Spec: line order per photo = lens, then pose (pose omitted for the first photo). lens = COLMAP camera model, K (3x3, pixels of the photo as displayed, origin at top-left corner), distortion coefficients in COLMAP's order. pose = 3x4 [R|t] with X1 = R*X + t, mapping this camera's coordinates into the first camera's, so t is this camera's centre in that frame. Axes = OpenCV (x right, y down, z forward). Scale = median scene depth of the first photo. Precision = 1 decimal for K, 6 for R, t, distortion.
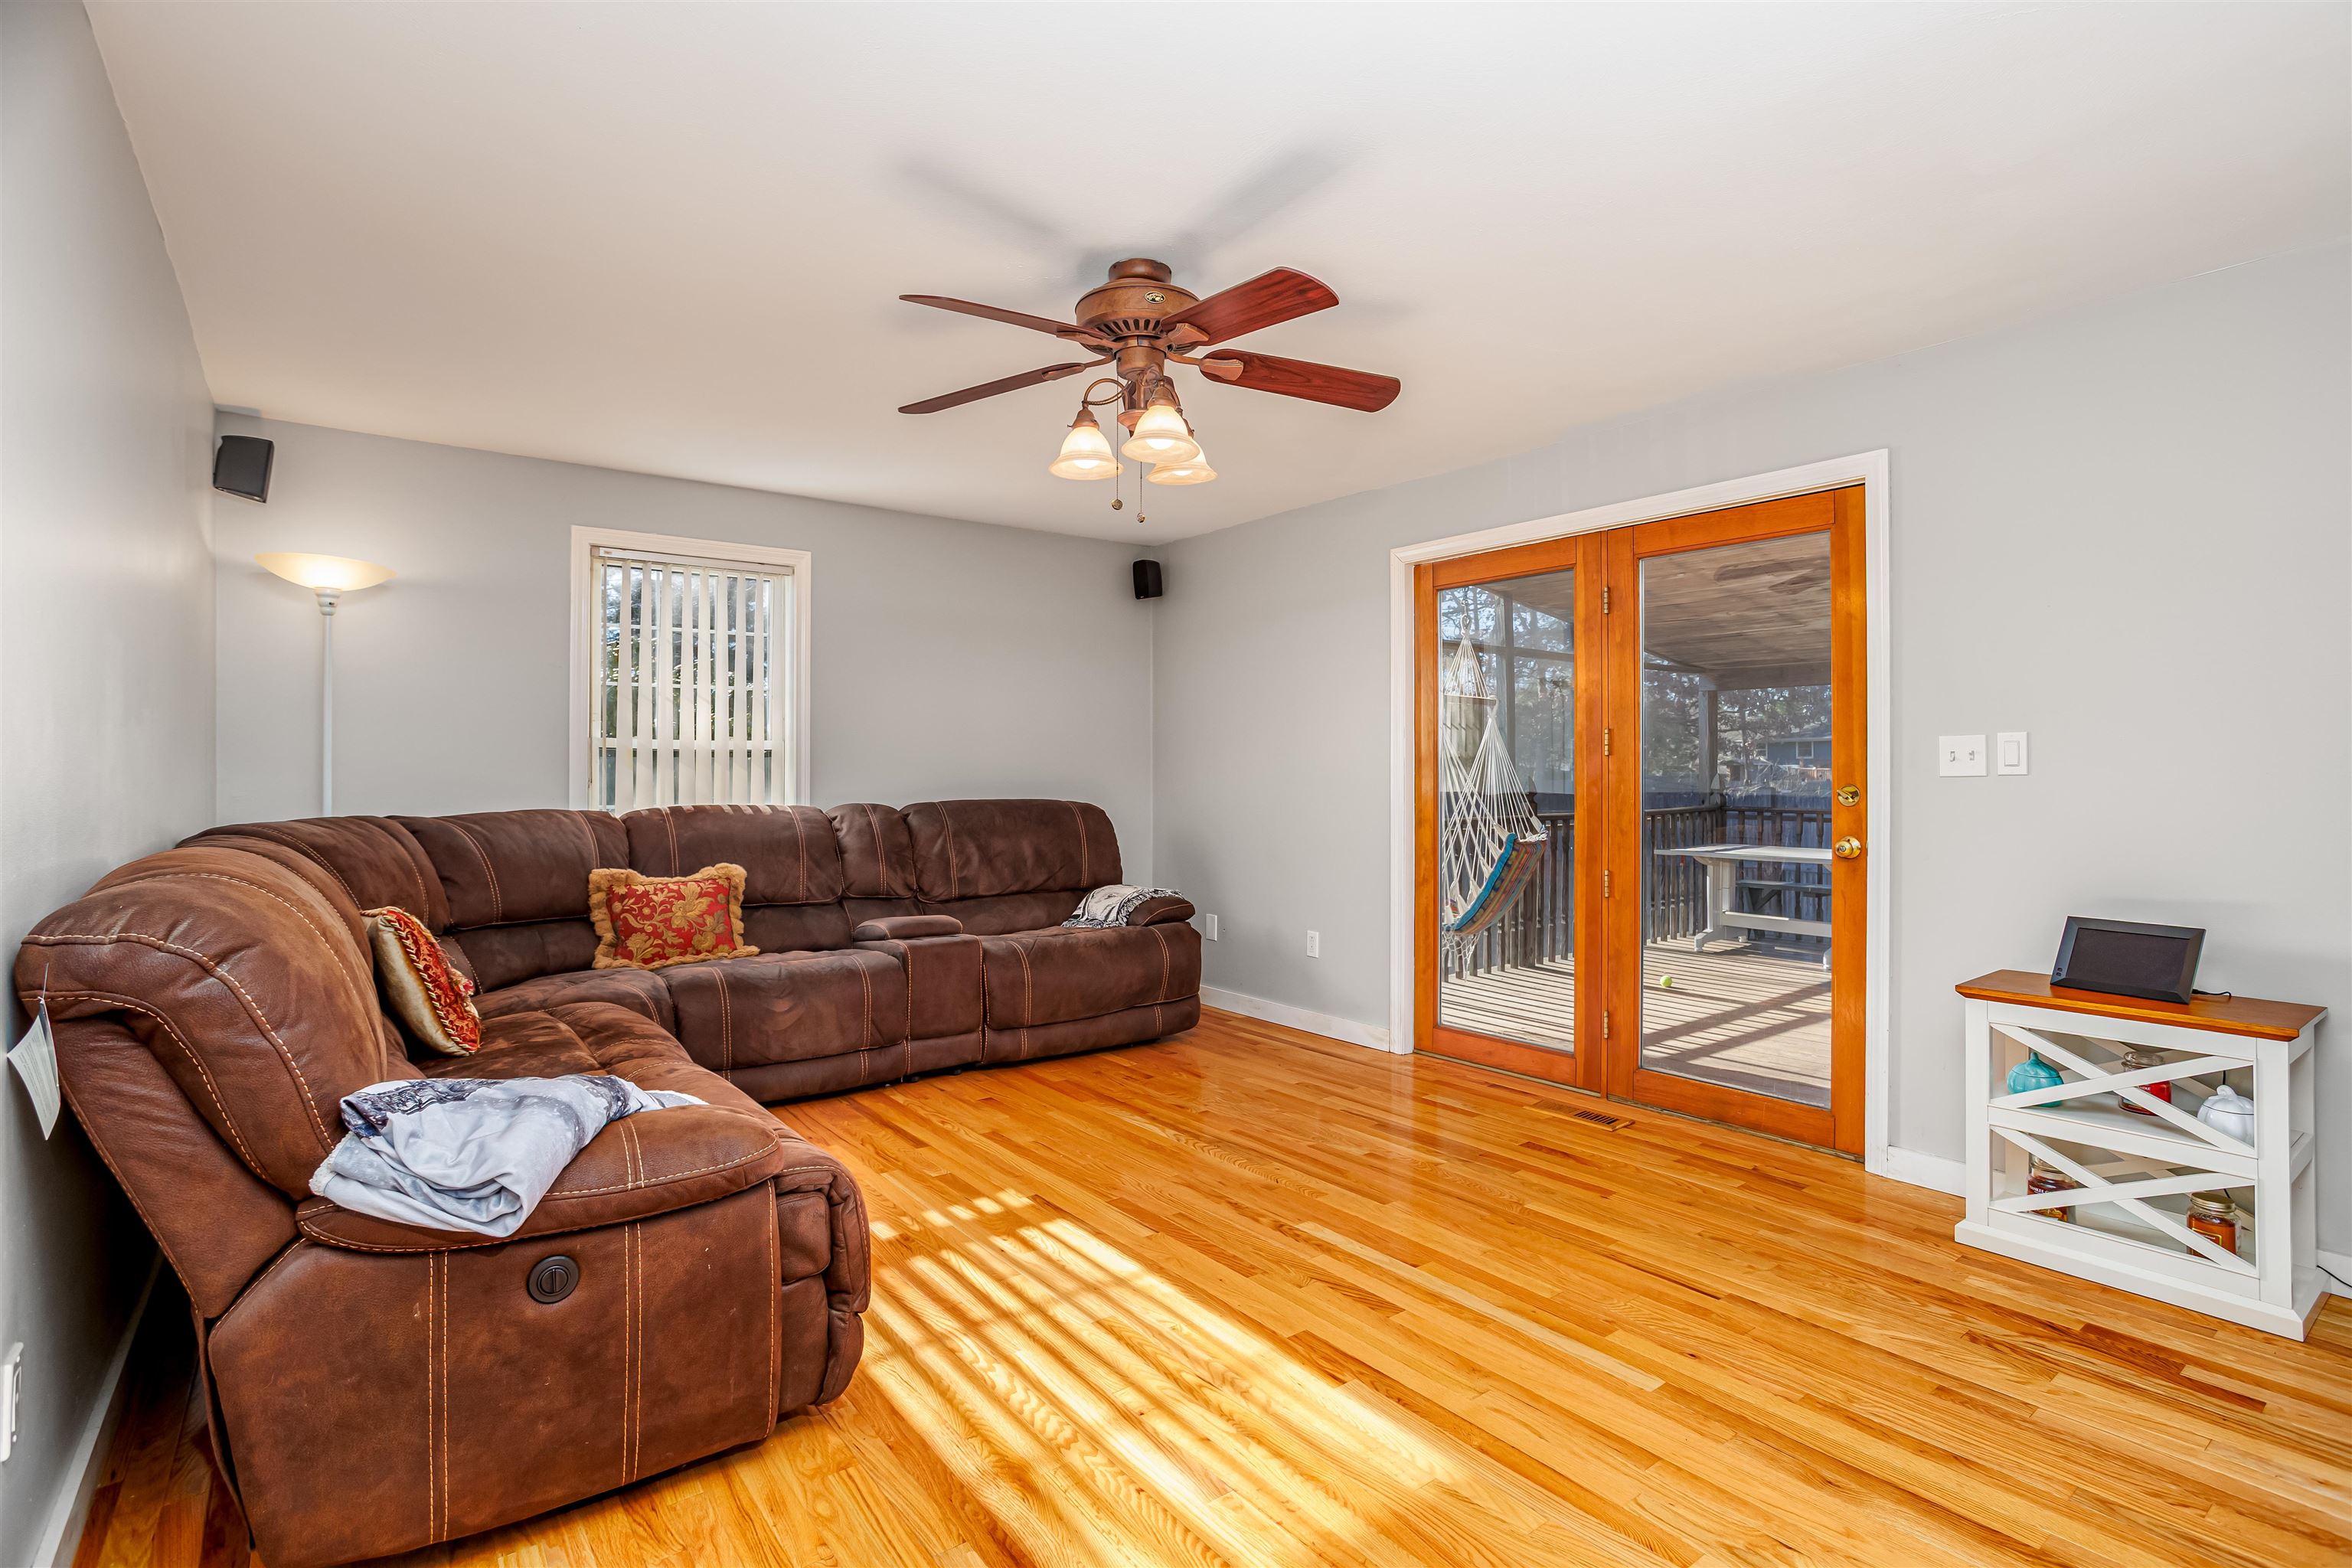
lens RADIAL K [[1152.8, 0, 1183.9], [0, 1152.8, 775.6], [0, 0, 1]] dist [-0.038345, 0.019668]
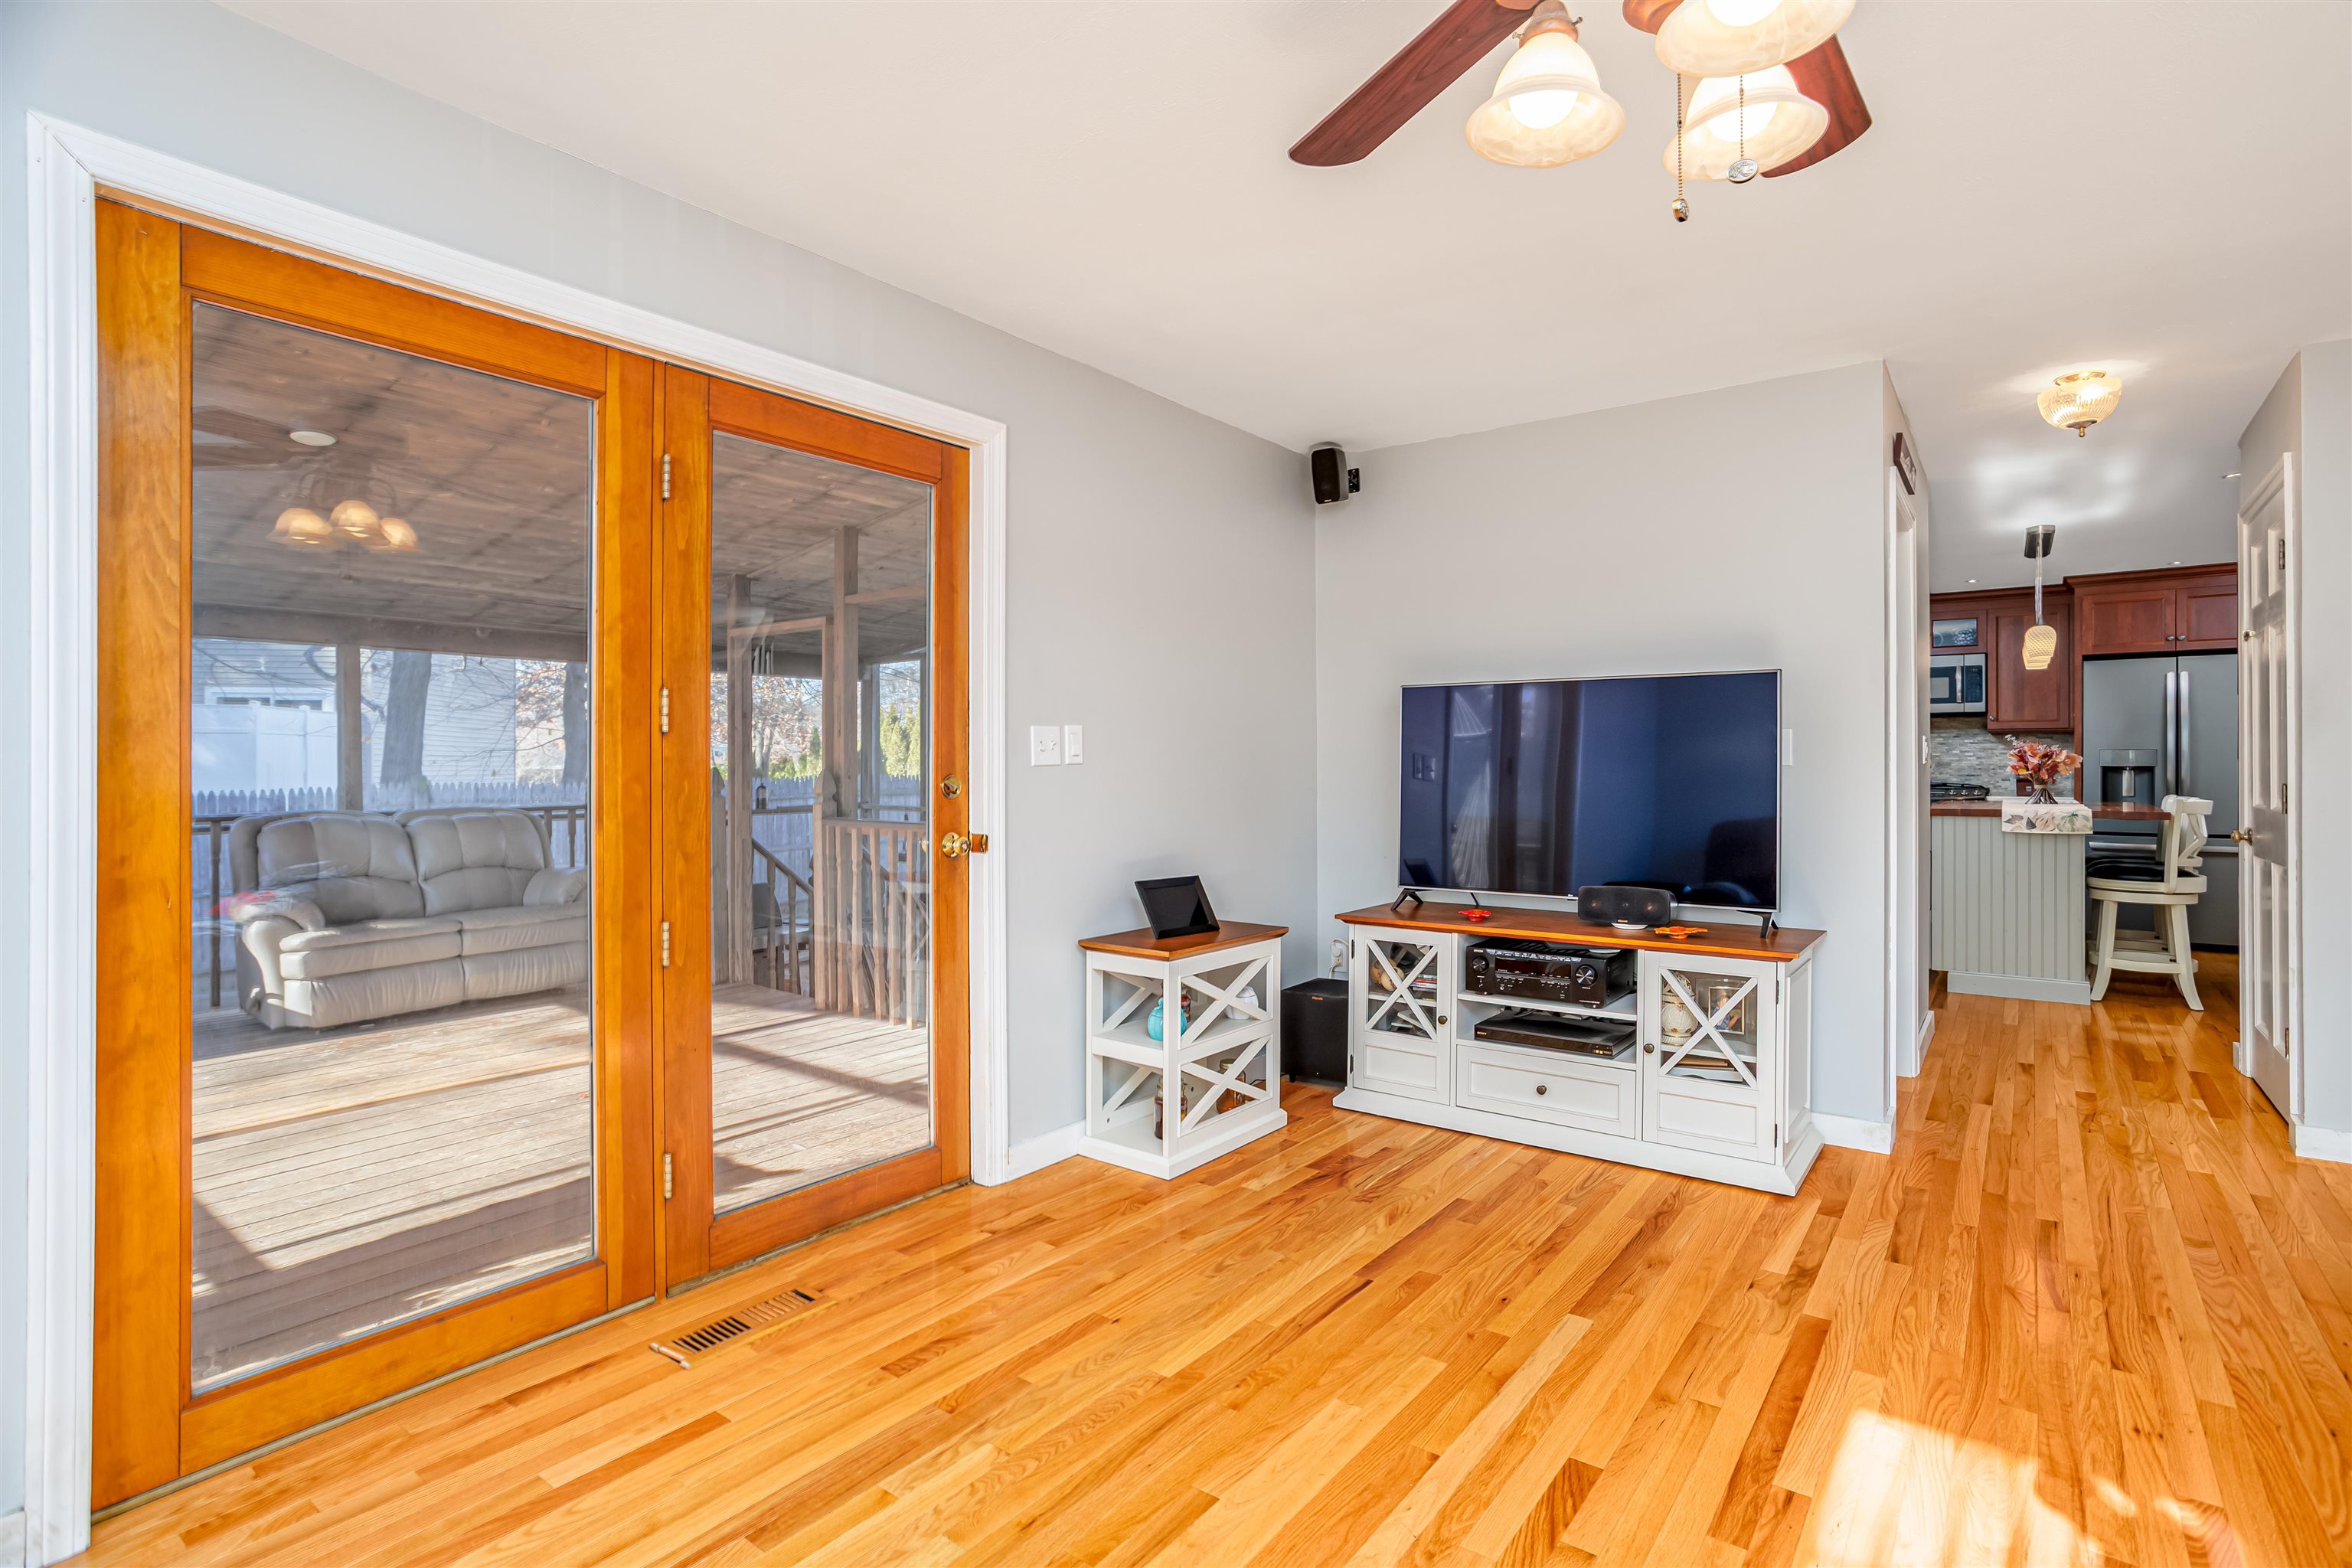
lens RADIAL K [[1152.8, 0, 1204.5], [0, 1152.8, 764.4], [0, 0, 1]] dist [-0.038345, 0.019668]
pose [[-0.284401, 0.000324, 0.958705, -0.392119], [0.001338, 0.999999, 0.000059, -0.000166], [-0.958705, 0.001300, -0.284401, 1.207328]]
